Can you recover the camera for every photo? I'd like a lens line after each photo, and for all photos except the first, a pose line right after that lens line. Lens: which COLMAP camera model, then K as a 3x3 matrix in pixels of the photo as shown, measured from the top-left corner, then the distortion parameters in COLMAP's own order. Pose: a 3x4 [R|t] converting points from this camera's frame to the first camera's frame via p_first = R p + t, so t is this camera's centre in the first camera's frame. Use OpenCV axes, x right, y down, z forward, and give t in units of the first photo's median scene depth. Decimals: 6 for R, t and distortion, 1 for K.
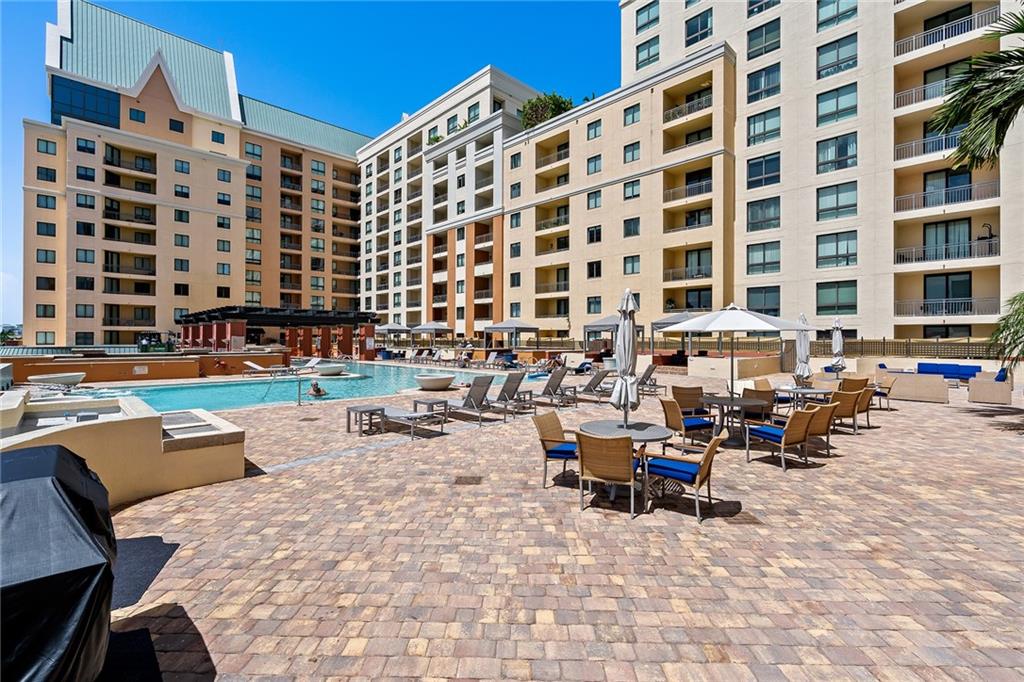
lens RADIAL K [[462.1, 0, 512.0], [0, 462.1, 341.0], [0, 0, 1]] dist [-0.001718, 0.000958]
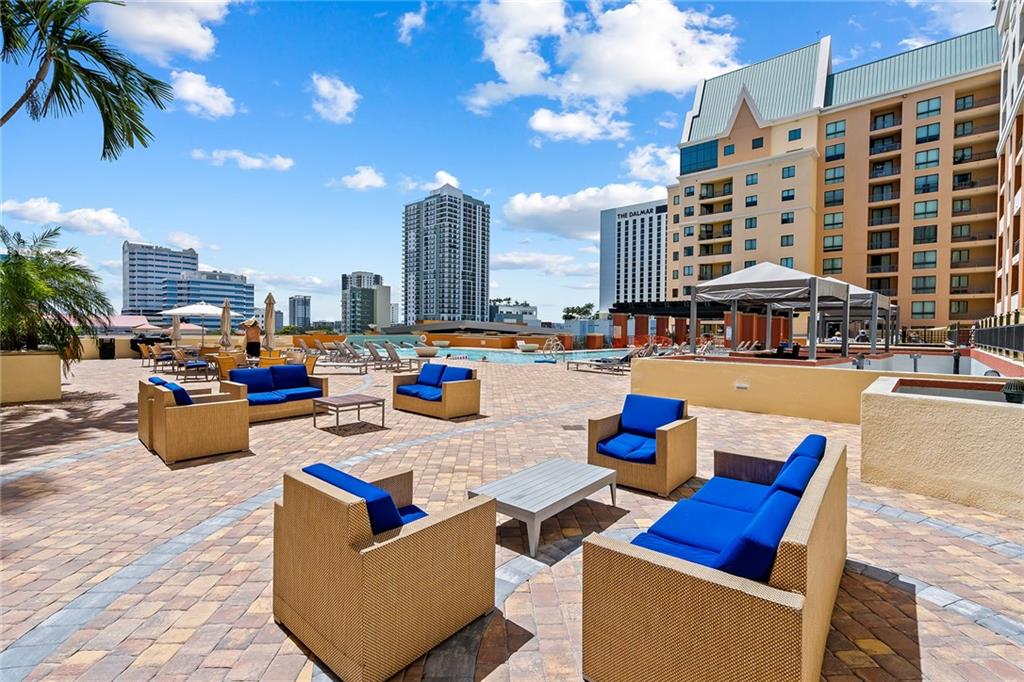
lens RADIAL K [[462.1, 0, 512.0], [0, 462.1, 341.0], [0, 0, 1]] dist [-0.001718, 0.000958]
pose [[0.098418, 0.013924, -0.995048, 0.377024], [-0.009094, 0.999873, 0.013092, 0.010140], [0.995104, 0.007761, 0.098533, 0.320572]]
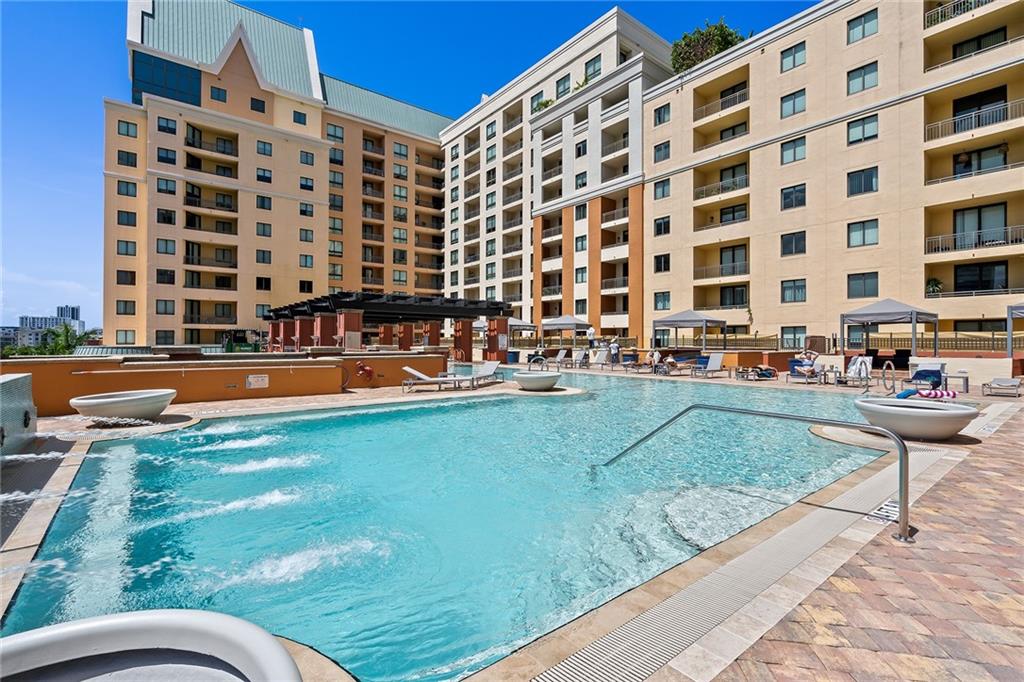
lens RADIAL K [[462.1, 0, 512.0], [0, 462.1, 341.0], [0, 0, 1]] dist [-0.001718, 0.000958]
pose [[0.995107, -0.000326, -0.098798, -0.148591], [-0.000100, 0.999991, -0.004307, 0.004753], [0.098798, 0.004296, 0.995098, 0.155483]]
